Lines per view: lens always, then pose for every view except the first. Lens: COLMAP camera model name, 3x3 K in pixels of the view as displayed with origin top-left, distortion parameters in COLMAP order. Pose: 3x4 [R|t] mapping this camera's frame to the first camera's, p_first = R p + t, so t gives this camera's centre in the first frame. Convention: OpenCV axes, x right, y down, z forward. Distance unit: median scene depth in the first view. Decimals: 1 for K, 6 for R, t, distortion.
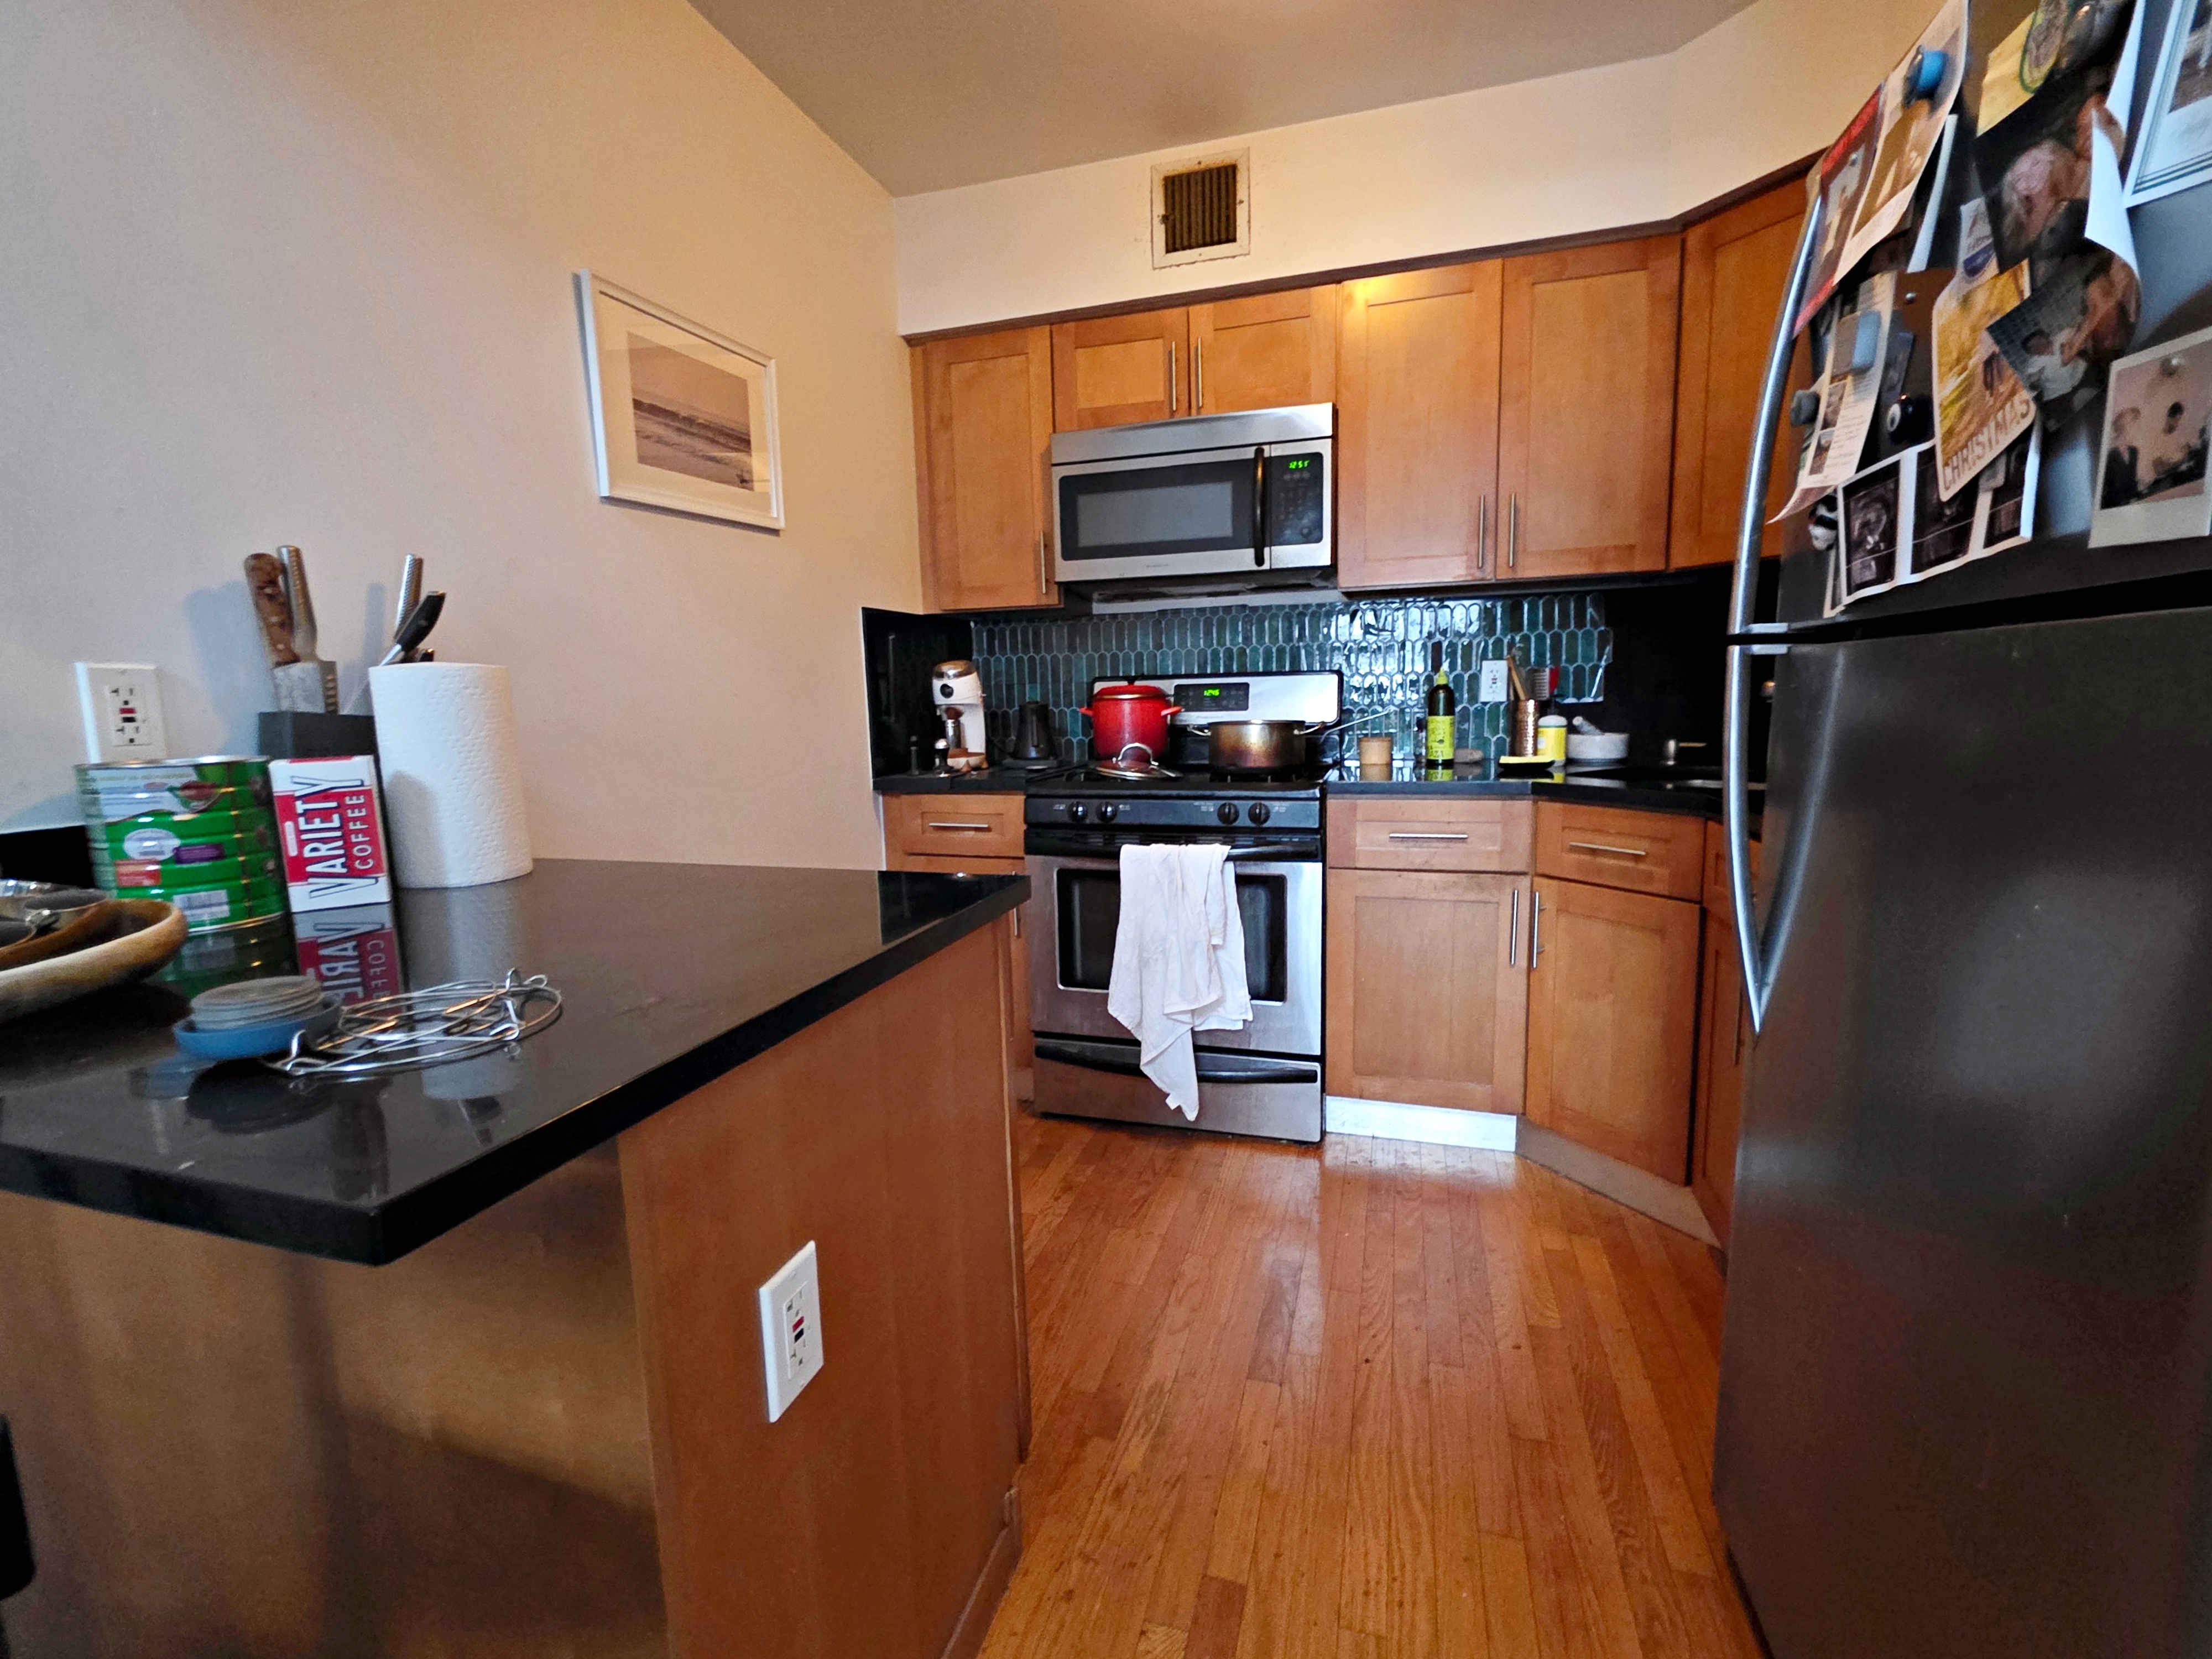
lens RADIAL K [[928.3, 0, 1111.0], [0, 928.3, 833.0], [0, 0, 1]] dist [0.001375, -0.000077]
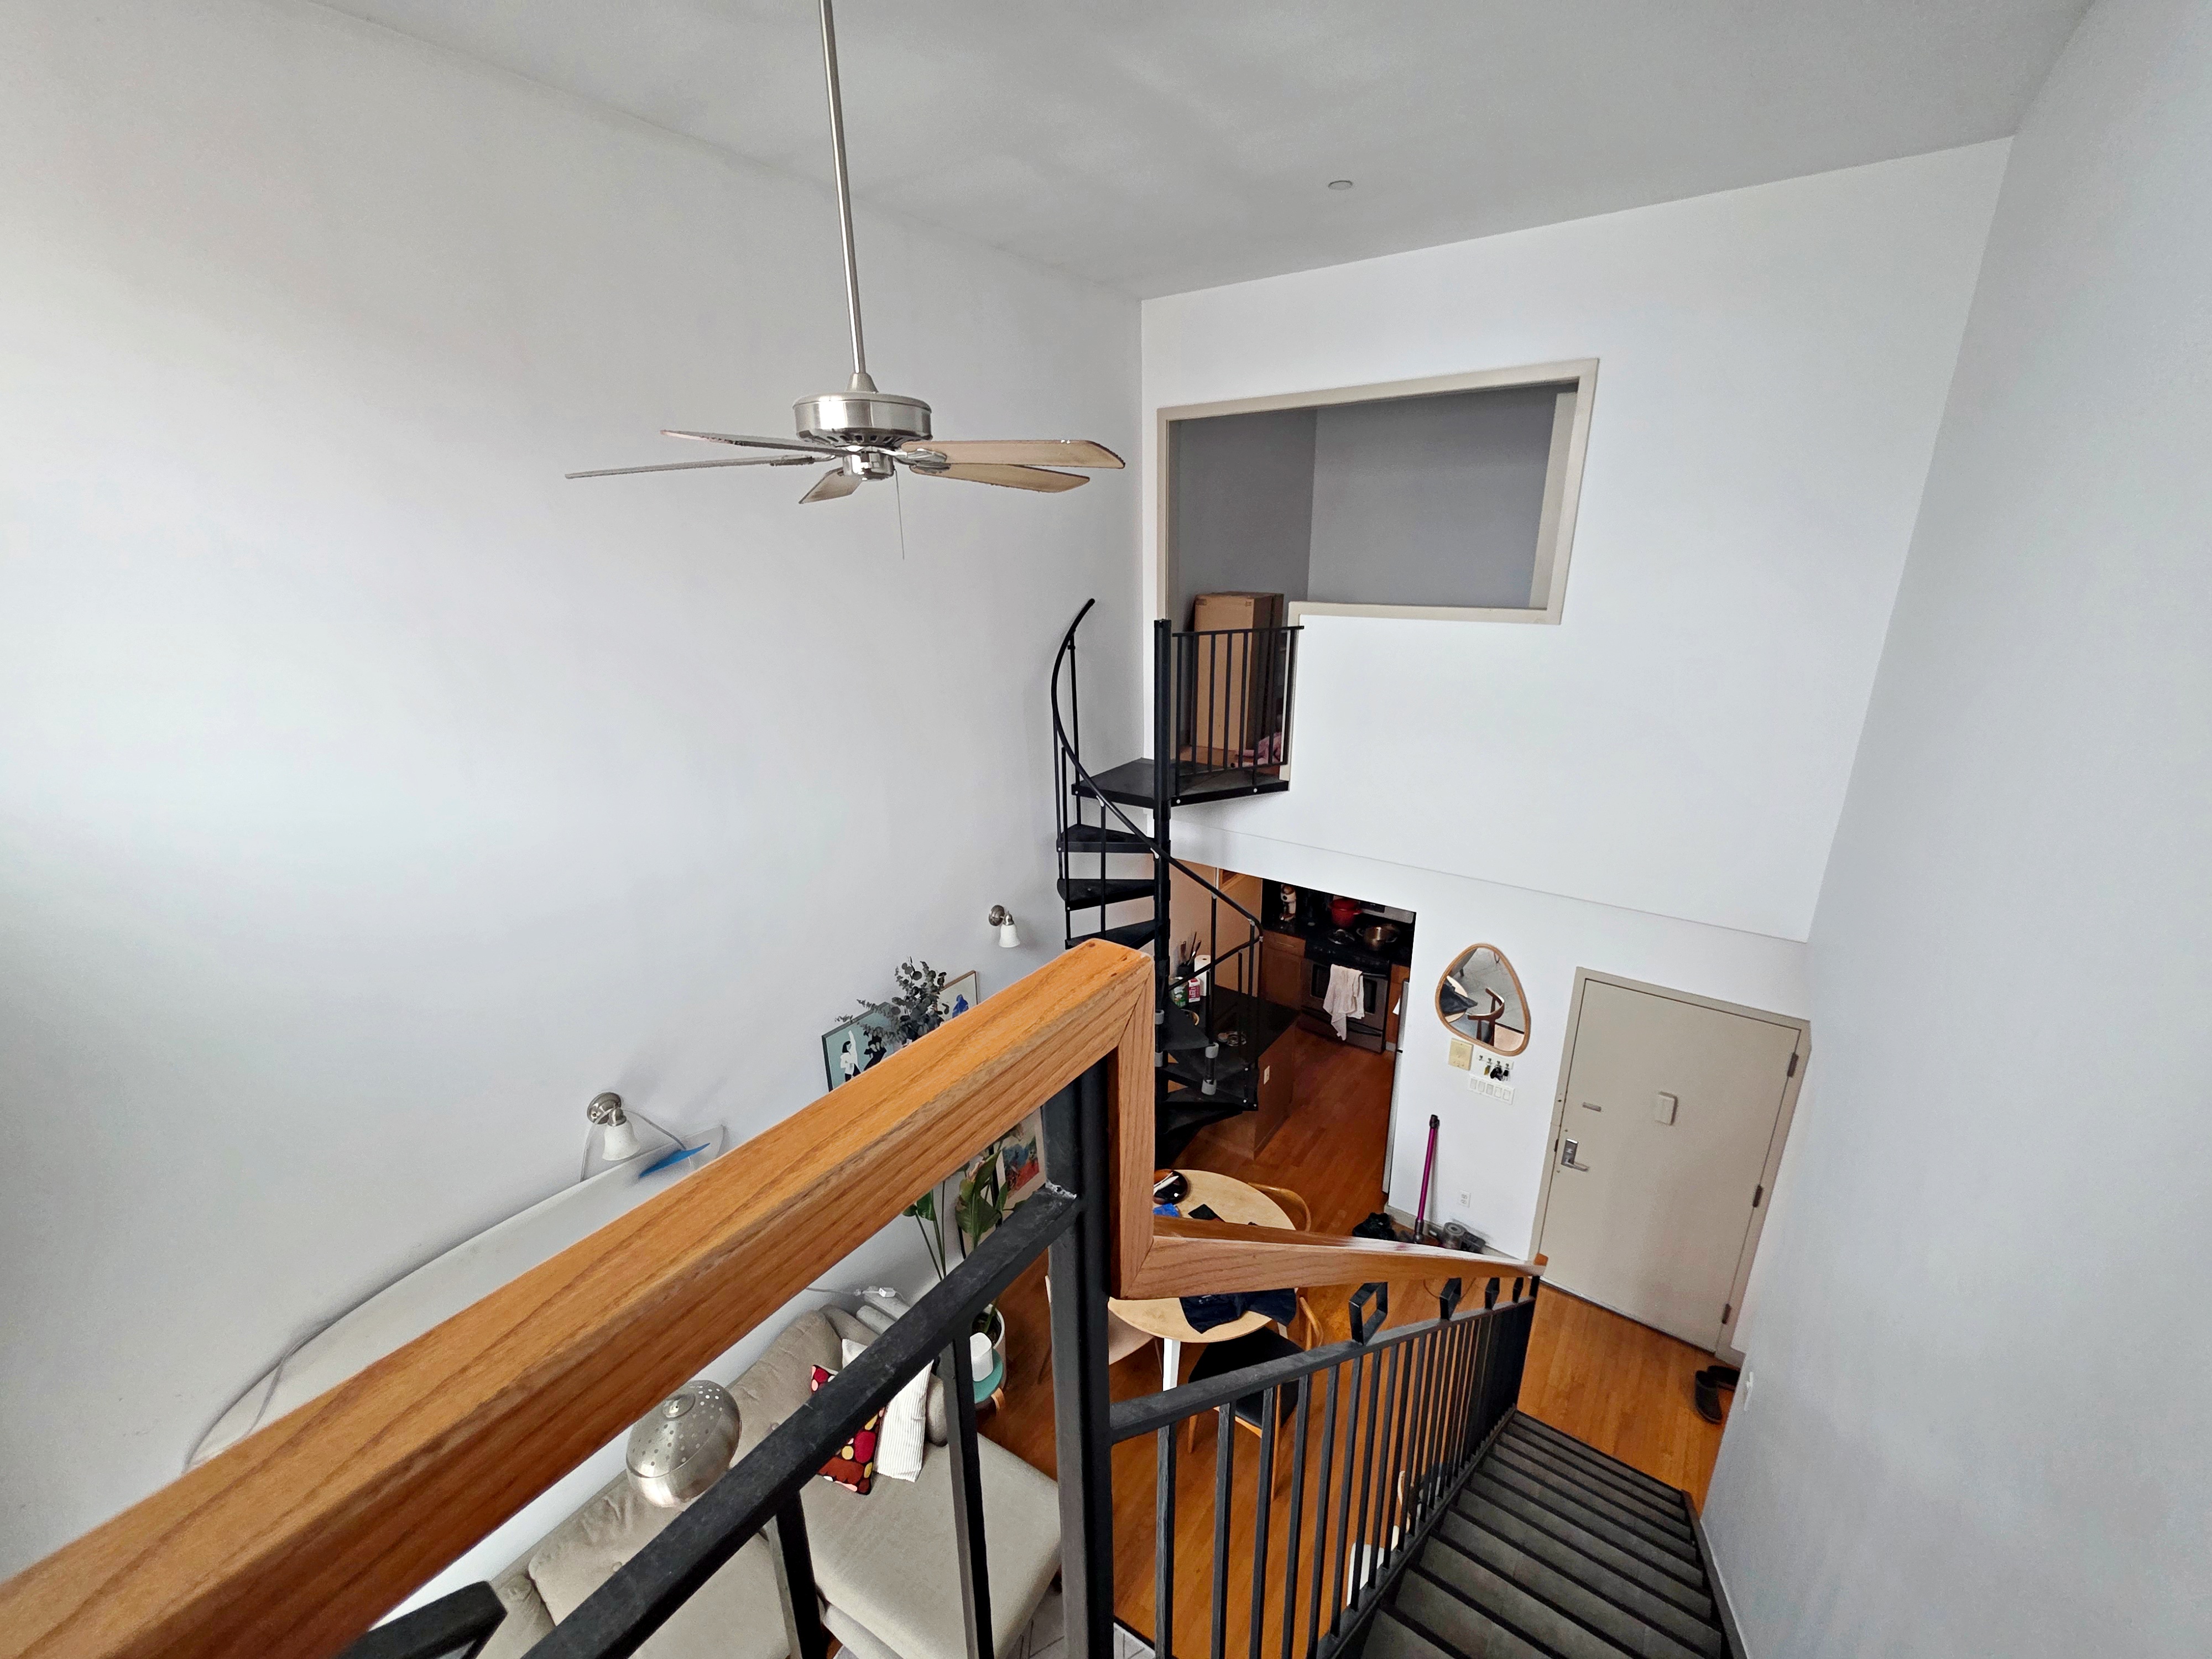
lens RADIAL K [[928.3, 0, 1111.0], [0, 928.3, 833.0], [0, 0, 1]] dist [0.001375, -0.000077]
pose [[0.948303, 0.118243, -0.294518, 0.194415], [-0.051469, 0.973016, 0.224923, -1.208731], [0.313166, -0.198137, 0.928800, -2.409373]]
